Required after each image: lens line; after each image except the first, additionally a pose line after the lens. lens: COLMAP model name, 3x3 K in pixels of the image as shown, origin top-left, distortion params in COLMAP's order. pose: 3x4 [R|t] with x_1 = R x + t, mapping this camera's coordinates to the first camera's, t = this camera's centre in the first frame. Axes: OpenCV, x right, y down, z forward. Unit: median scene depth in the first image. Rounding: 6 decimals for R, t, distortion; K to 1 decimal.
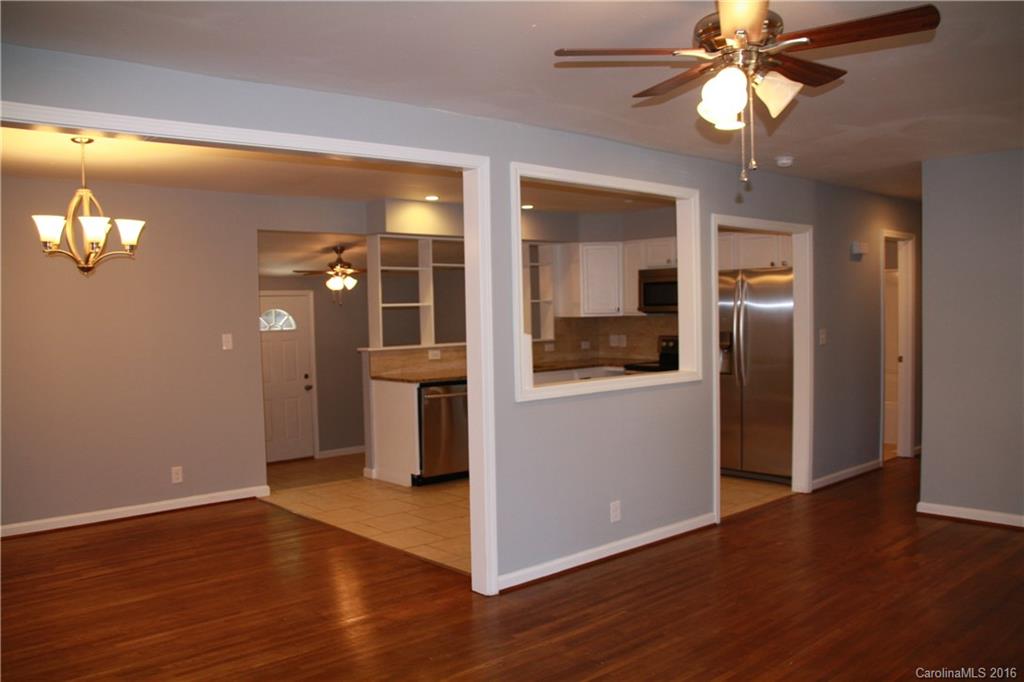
lens RADIAL K [[858.5, 0, 514.1], [0, 858.5, 332.7], [0, 0, 1]] dist [-0.122736, 0.046745]
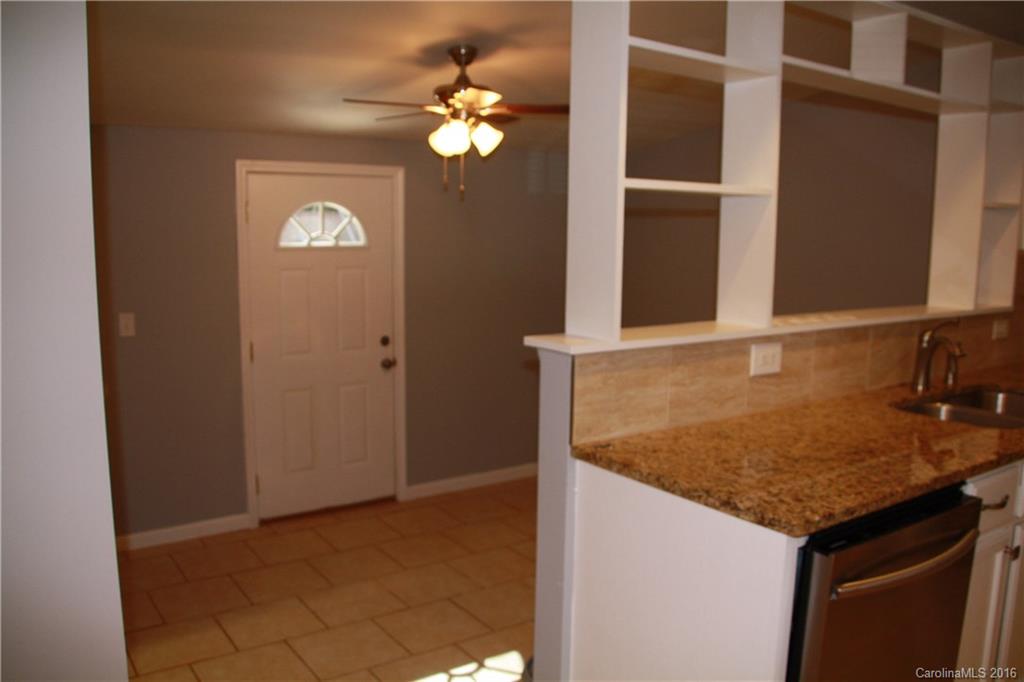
lens RADIAL K [[858.5, 0, 515.3], [0, 858.5, 345.9], [0, 0, 1]] dist [-0.122736, 0.046745]
pose [[0.991414, 0.056108, -0.118113, -0.144154], [-0.041915, 0.991962, 0.119389, -0.011255], [0.123863, -0.113413, 0.985797, 0.681403]]
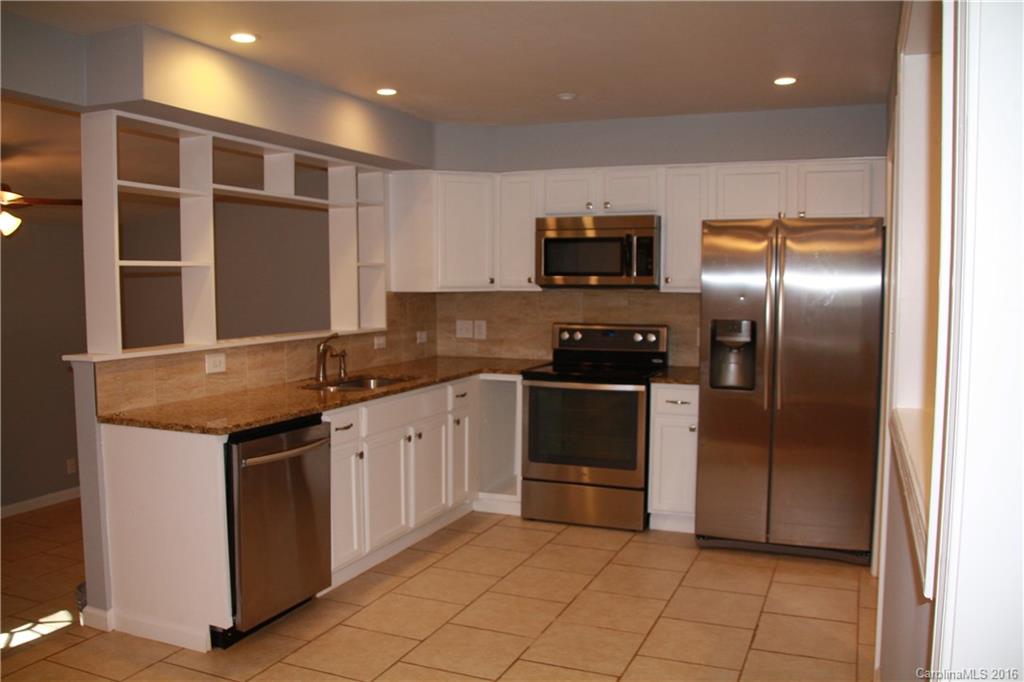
lens RADIAL K [[858.5, 0, 512.2], [0, 858.5, 347.2], [0, 0, 1]] dist [-0.122736, 0.046745]
pose [[0.906654, -0.013681, 0.421653, -0.143185], [-0.005966, 0.998958, 0.045242, -0.007675], [-0.421833, -0.043534, 0.905628, 0.463006]]
